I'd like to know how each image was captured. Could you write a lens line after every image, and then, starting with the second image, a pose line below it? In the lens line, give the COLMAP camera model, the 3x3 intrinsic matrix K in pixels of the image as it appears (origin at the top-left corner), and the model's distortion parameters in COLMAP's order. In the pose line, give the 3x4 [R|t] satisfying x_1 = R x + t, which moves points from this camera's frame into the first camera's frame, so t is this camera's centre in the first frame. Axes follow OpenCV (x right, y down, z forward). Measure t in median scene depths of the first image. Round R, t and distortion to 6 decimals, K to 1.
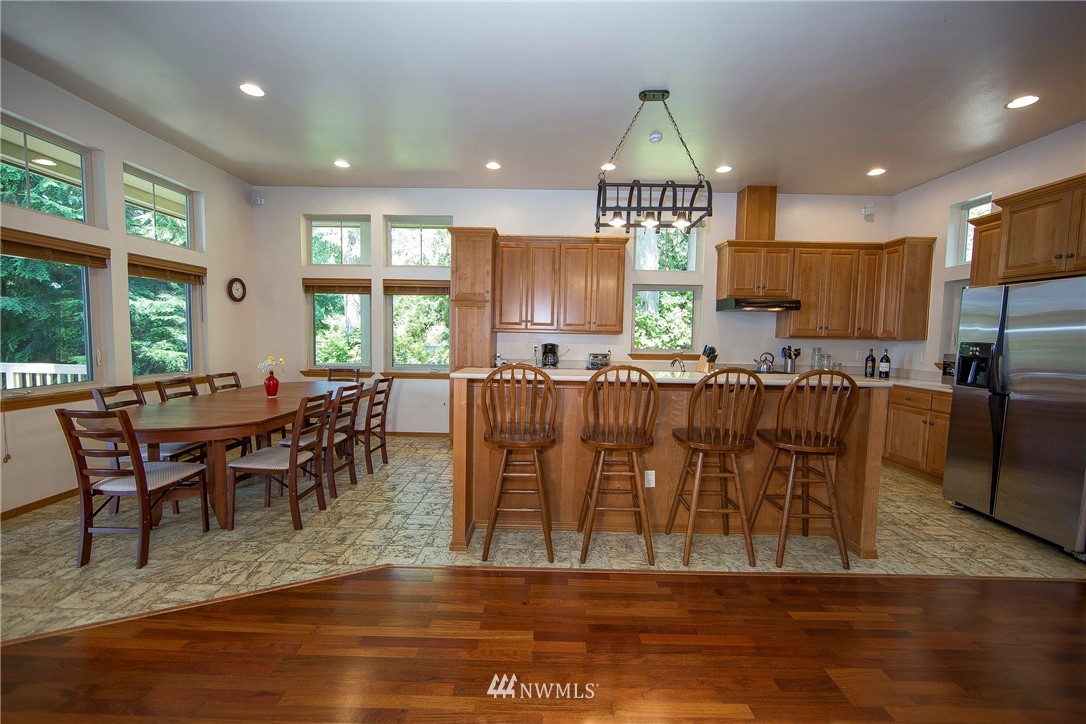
lens RADIAL K [[416.7, 0, 537.7], [0, 416.7, 364.0], [0, 0, 1]] dist [-0.016700, -0.000037]
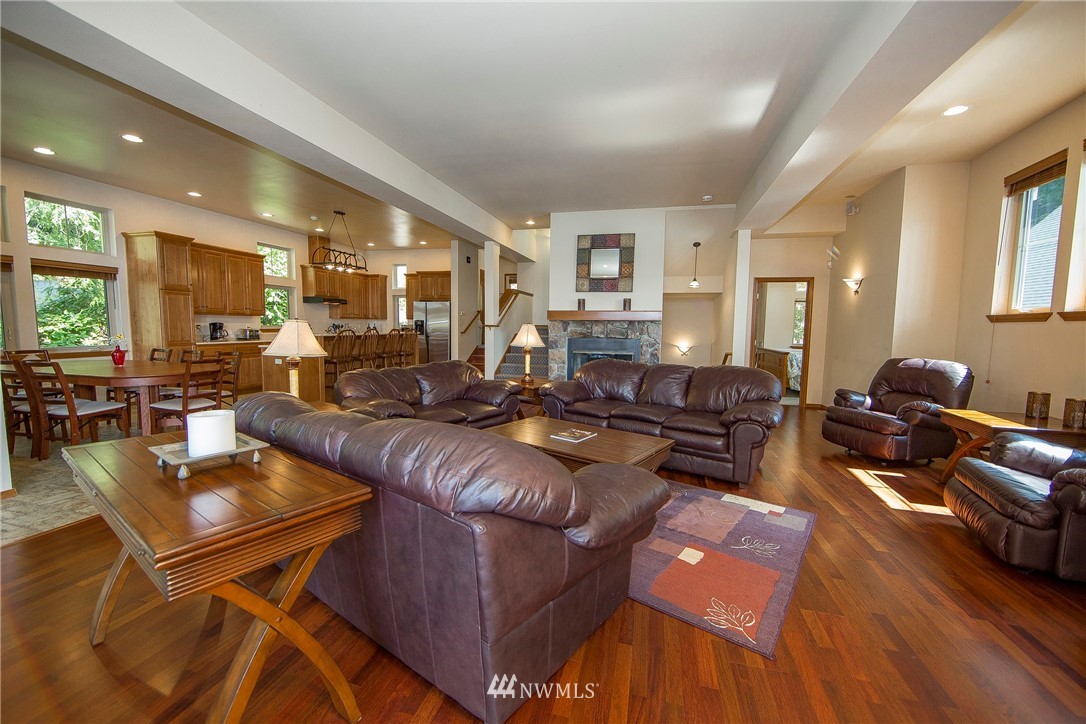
lens RADIAL K [[416.7, 0, 537.7], [0, 416.7, 364.0], [0, 0, 1]] dist [-0.016700, -0.000037]
pose [[0.267266, -0.103288, 0.958071, -1.071785], [0.056940, 0.994194, 0.091298, 0.024020], [-0.961939, 0.030152, 0.271596, -0.423774]]
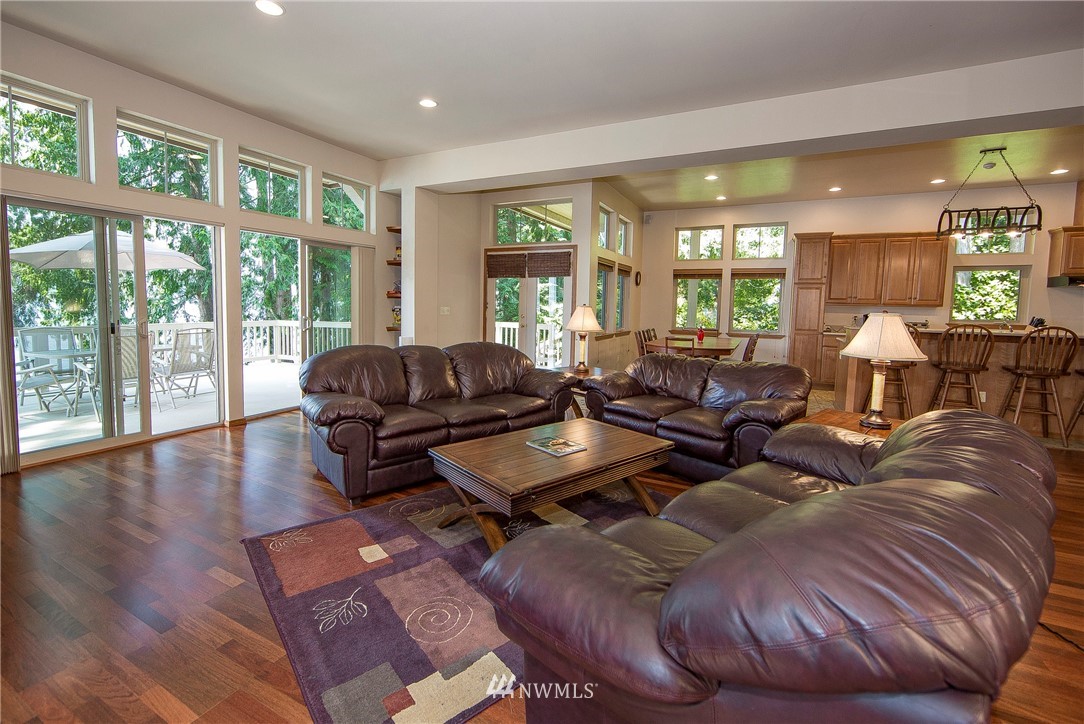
lens RADIAL K [[454.5, 0, 536.9], [0, 454.5, 338.3], [0, 0, 1]] dist [-0.002991, -0.000037]
pose [[0.899042, 0.032867, -0.436627, -0.303982], [-0.034242, 0.999402, 0.004723, 0.059372], [0.436521, 0.010705, 0.899630, -0.782434]]
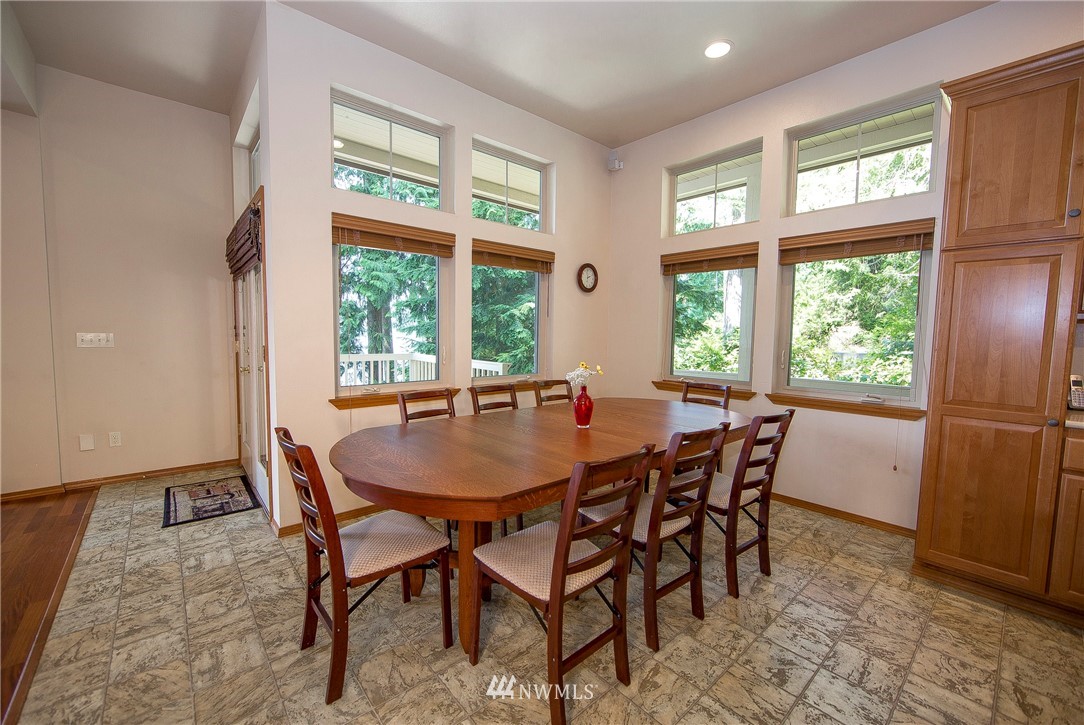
lens RADIAL K [[434.2, 0, 542.0], [0, 434.2, 362.5], [0, 0, 1]] dist [-0.011619, 0.000098]
pose [[0.667010, 0.042542, -0.743833, -0.140771], [-0.054431, 0.998483, 0.008296, -0.013950], [0.743058, 0.034954, 0.668314, 0.366037]]
